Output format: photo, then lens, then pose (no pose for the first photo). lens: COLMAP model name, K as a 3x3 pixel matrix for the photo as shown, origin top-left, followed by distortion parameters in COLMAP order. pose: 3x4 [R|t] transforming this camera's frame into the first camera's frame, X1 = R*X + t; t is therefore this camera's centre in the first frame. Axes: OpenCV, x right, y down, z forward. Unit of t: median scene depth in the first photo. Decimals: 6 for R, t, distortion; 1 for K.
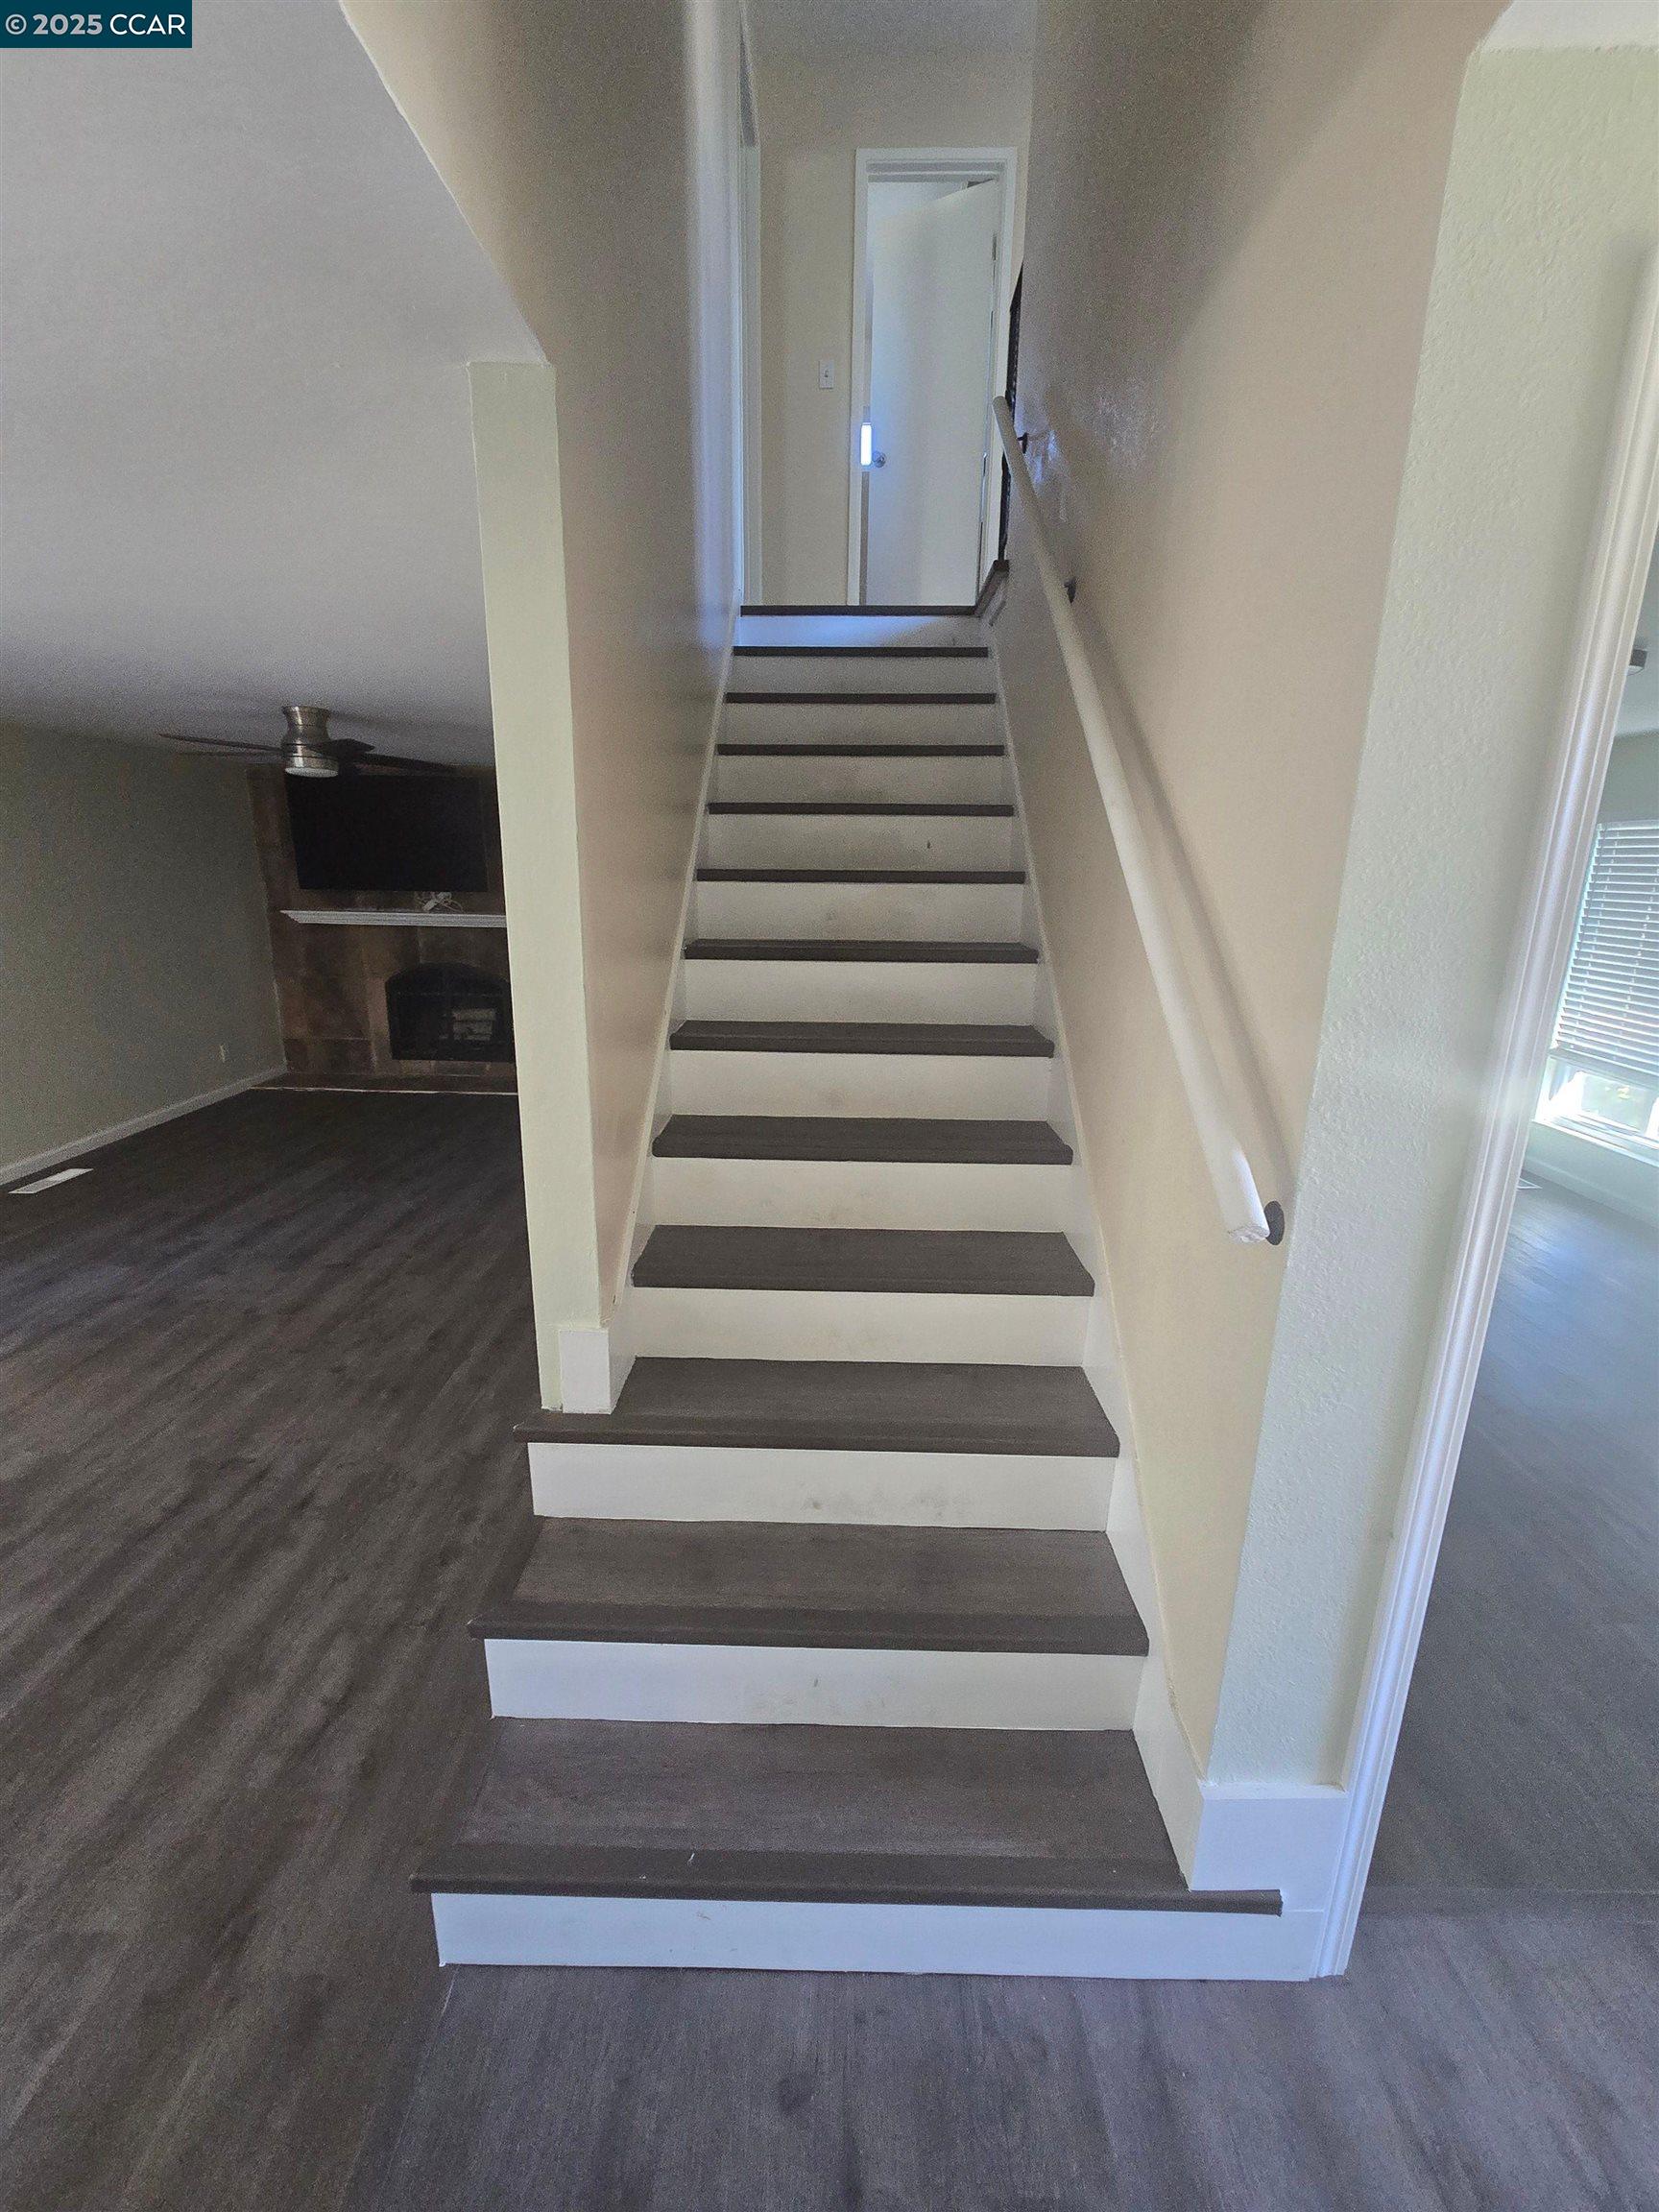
lens RADIAL K [[899.9, 0, 824.4], [0, 899.9, 1093.0], [0, 0, 1]] dist [0.002526, 0.000224]
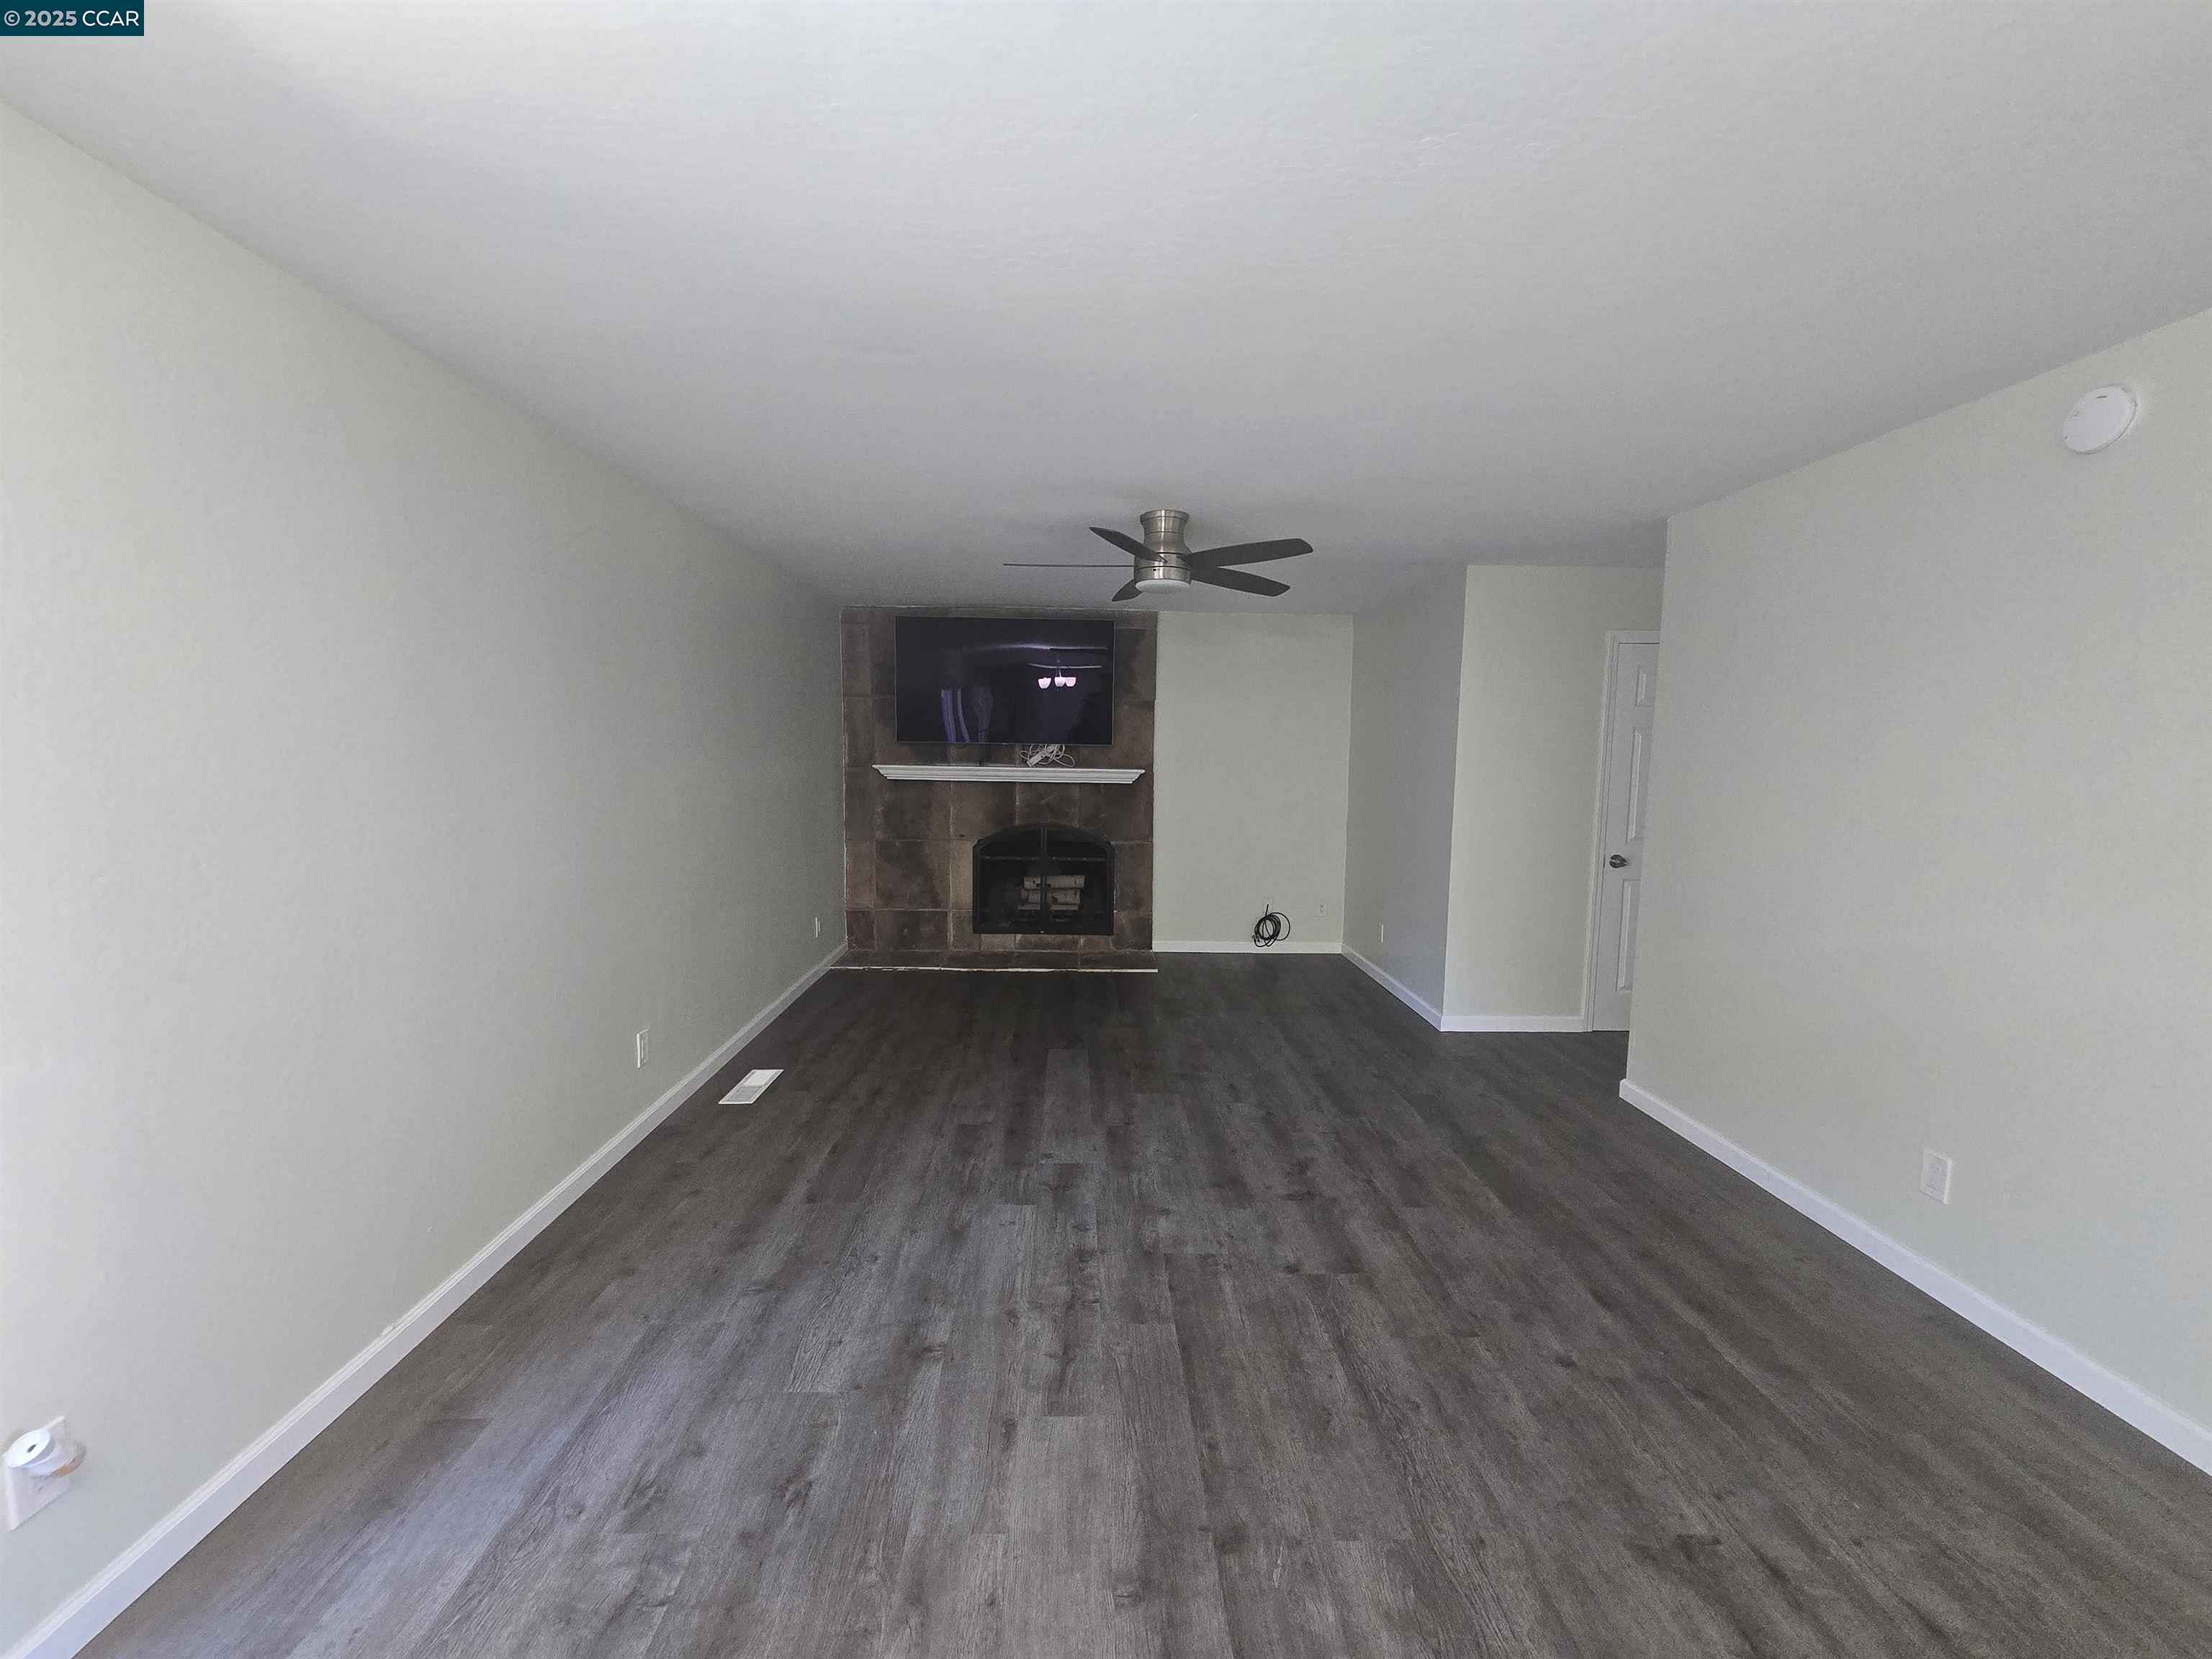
lens RADIAL K [[899.9, 0, 1108.3], [0, 899.9, 839.9], [0, 0, 1]] dist [0.002526, 0.000224]
pose [[0.998292, -0.005085, 0.058198, -0.419910], [0.013608, 0.989041, -0.147013, 0.003213], [-0.056812, 0.147553, 0.987421, 0.125214]]
